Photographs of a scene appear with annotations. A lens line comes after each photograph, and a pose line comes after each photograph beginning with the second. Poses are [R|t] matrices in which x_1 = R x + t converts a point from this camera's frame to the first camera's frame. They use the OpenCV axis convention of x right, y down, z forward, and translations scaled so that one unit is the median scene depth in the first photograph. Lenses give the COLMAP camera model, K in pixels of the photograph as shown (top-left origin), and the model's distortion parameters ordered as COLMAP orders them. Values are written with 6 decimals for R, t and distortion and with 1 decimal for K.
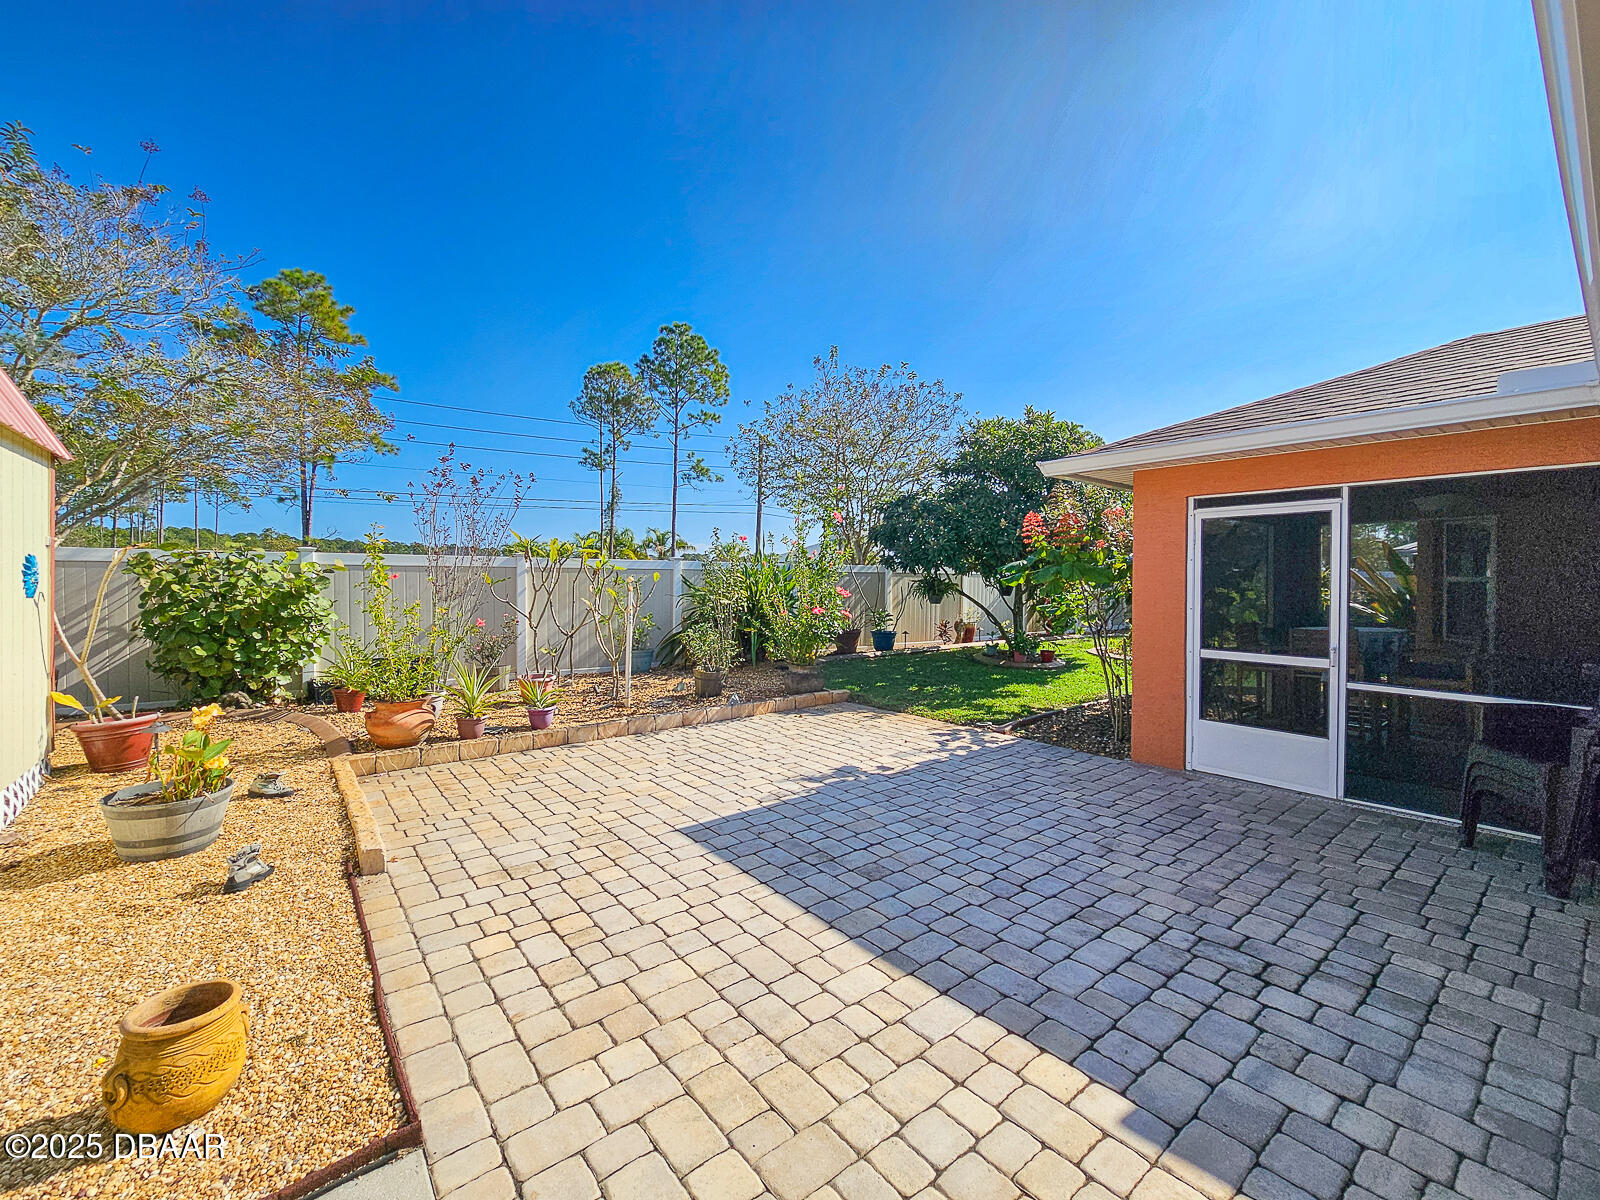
lens RADIAL K [[662.0, 0, 800.0], [0, 662.0, 600.0], [0, 0, 1]] dist [0.000733, -0.004024]
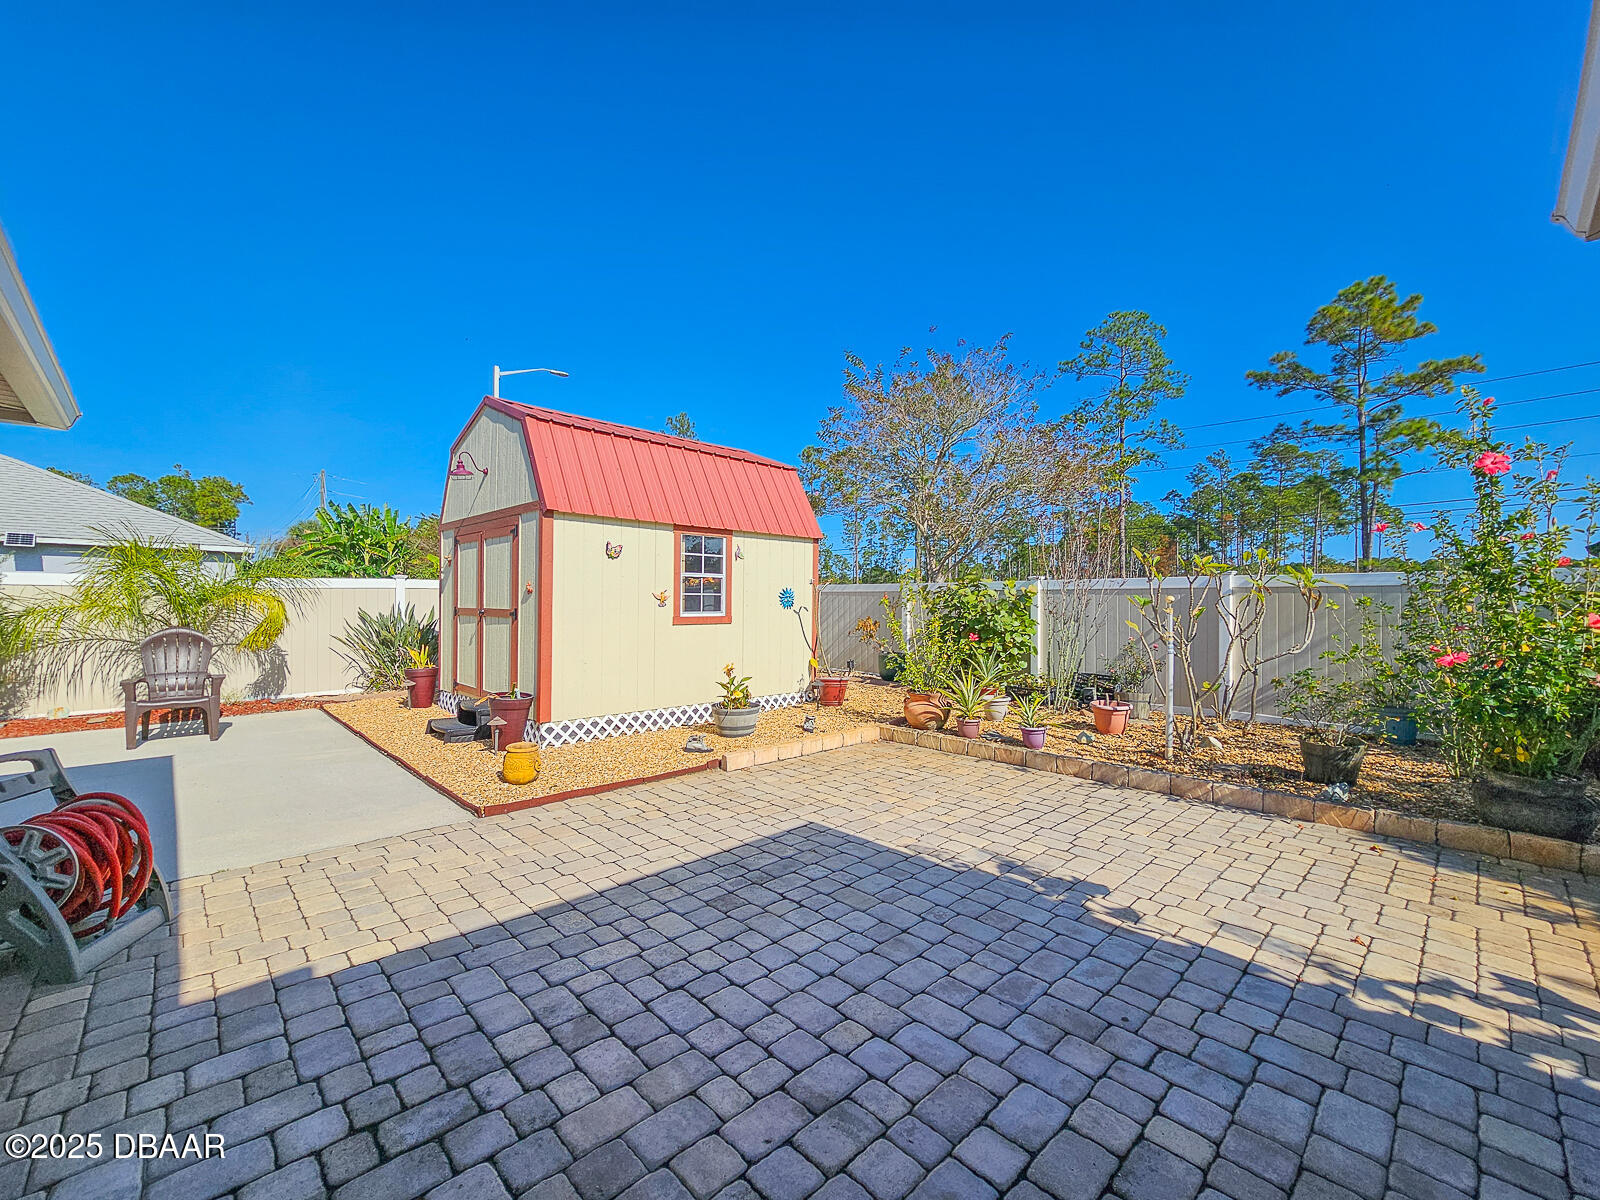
lens RADIAL K [[666.3, 0, 791.8], [0, 666.3, 598.7], [0, 0, 1]] dist [-0.002747, 0.000490]
pose [[0.078988, -0.011763, -0.996806, 0.698442], [-0.033925, 0.999319, -0.014481, -0.004515], [0.996298, 0.034960, 0.078536, 0.661474]]
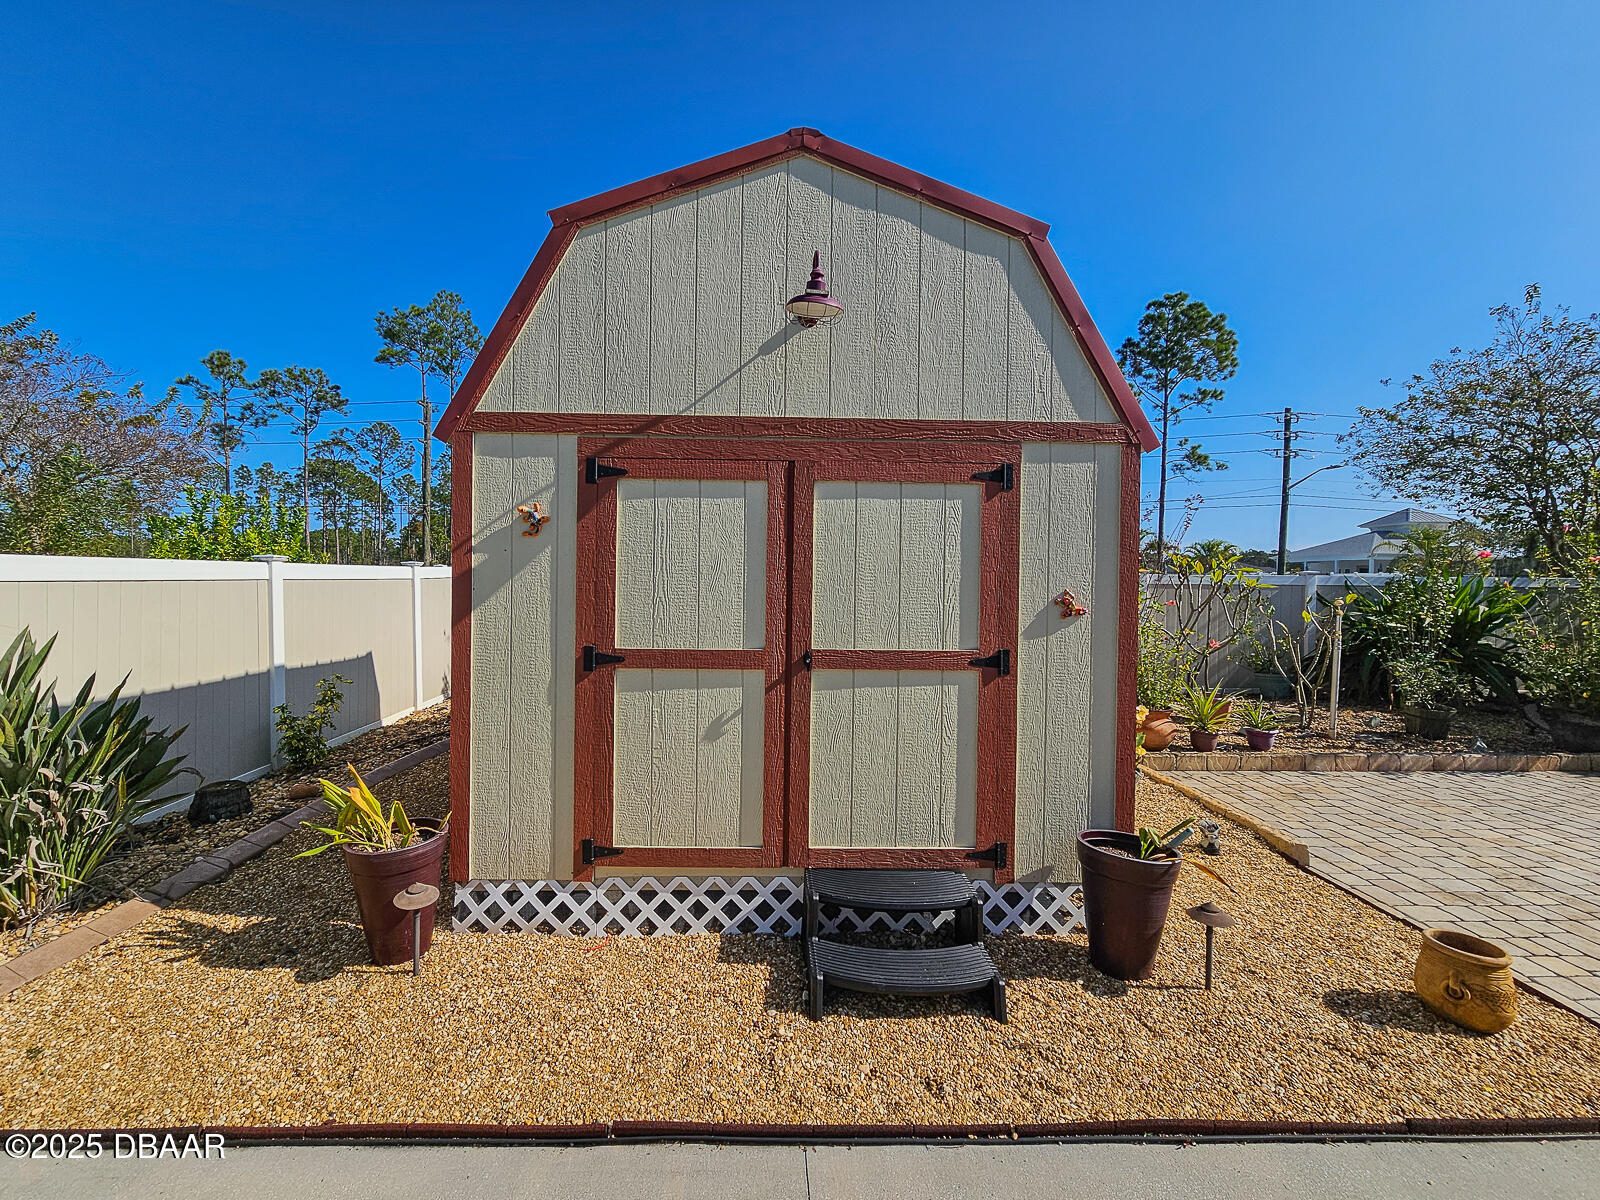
lens RADIAL K [[680.4, 0, 800.0], [0, 680.4, 600.0], [0, 0, 1]] dist [-0.000019, 0.000146]
pose [[0.791045, 0.017864, -0.611497, -0.360973], [-0.022338, 0.999750, 0.000309, -0.025046], [0.611350, 0.013415, 0.791246, -0.305967]]
